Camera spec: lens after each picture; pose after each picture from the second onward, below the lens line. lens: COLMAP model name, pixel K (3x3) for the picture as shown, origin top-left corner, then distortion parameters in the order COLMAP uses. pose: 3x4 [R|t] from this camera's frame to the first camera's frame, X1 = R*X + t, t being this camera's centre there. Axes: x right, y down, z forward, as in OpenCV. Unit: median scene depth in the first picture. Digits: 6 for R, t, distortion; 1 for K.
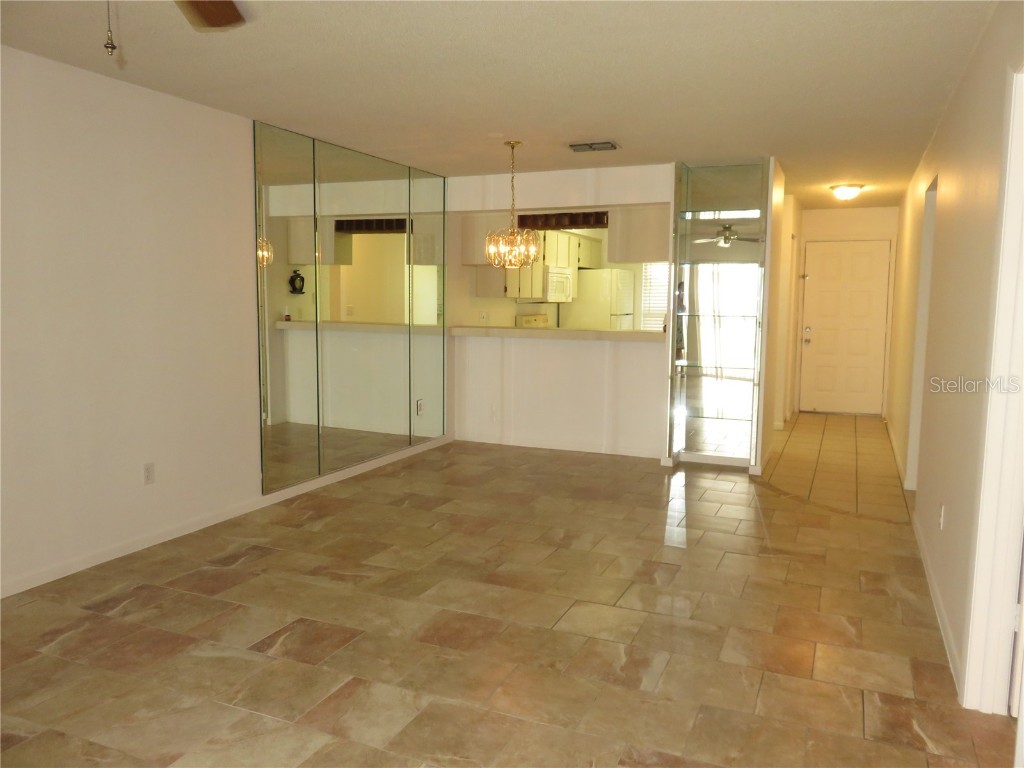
lens RADIAL K [[770.5, 0, 508.5], [0, 770.5, 381.7], [0, 0, 1]] dist [-0.026343, 0.017861]
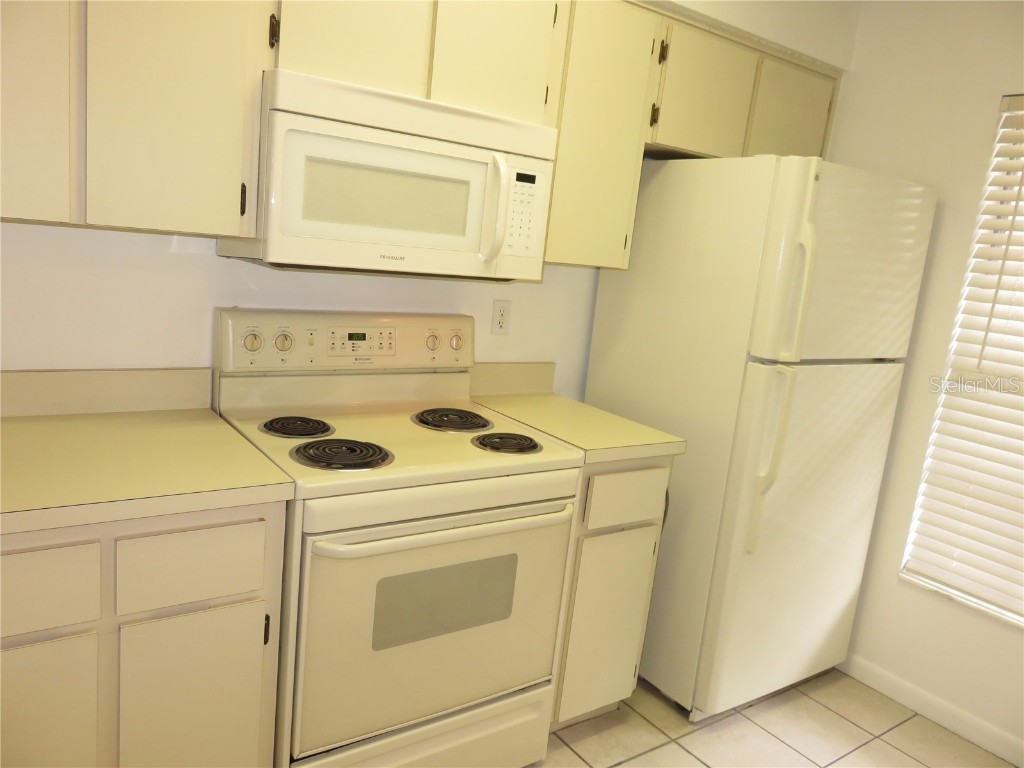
lens RADIAL K [[770.5, 0, 512.3], [0, 770.5, 383.5], [0, 0, 1]] dist [-0.026343, 0.017861]
pose [[0.858619, 0.180215, -0.479892, 0.349484], [-0.153732, 0.983601, 0.094317, -0.168930], [0.489020, -0.007207, 0.872243, 1.427741]]
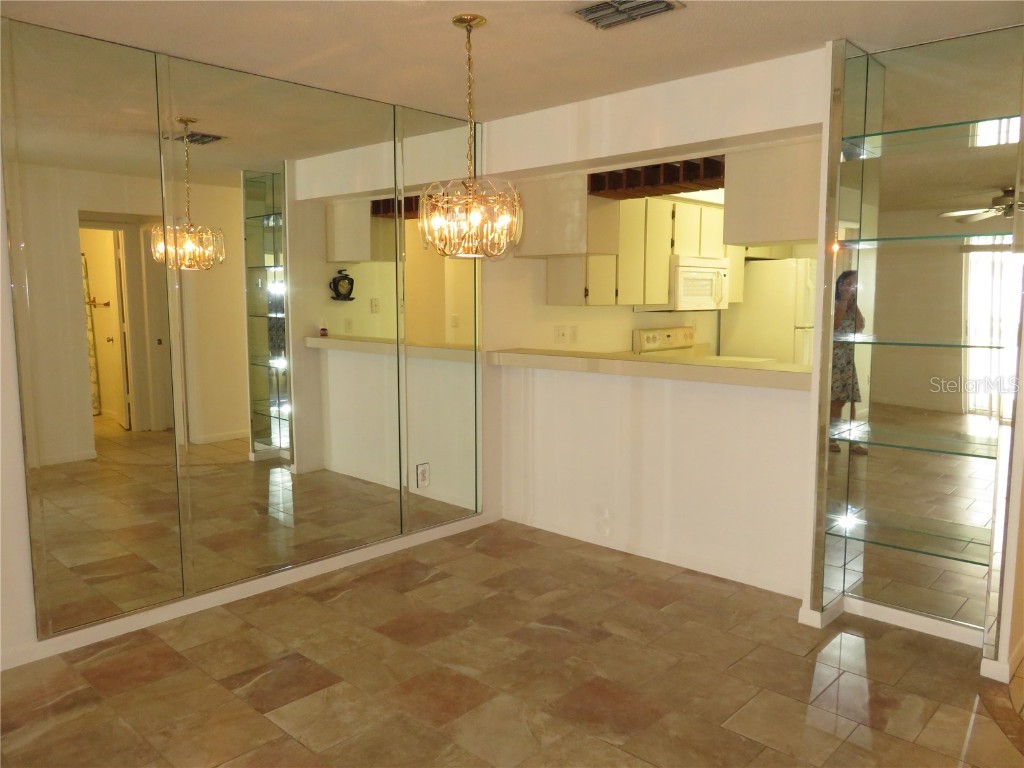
lens RADIAL K [[770.5, 0, 514.3], [0, 770.5, 384.3], [0, 0, 1]] dist [-0.026343, 0.017861]
pose [[0.944567, 0.028608, -0.327069, 0.237338], [-0.026941, 0.999591, 0.009626, -0.073660], [0.327211, -0.000281, 0.944951, 0.567664]]
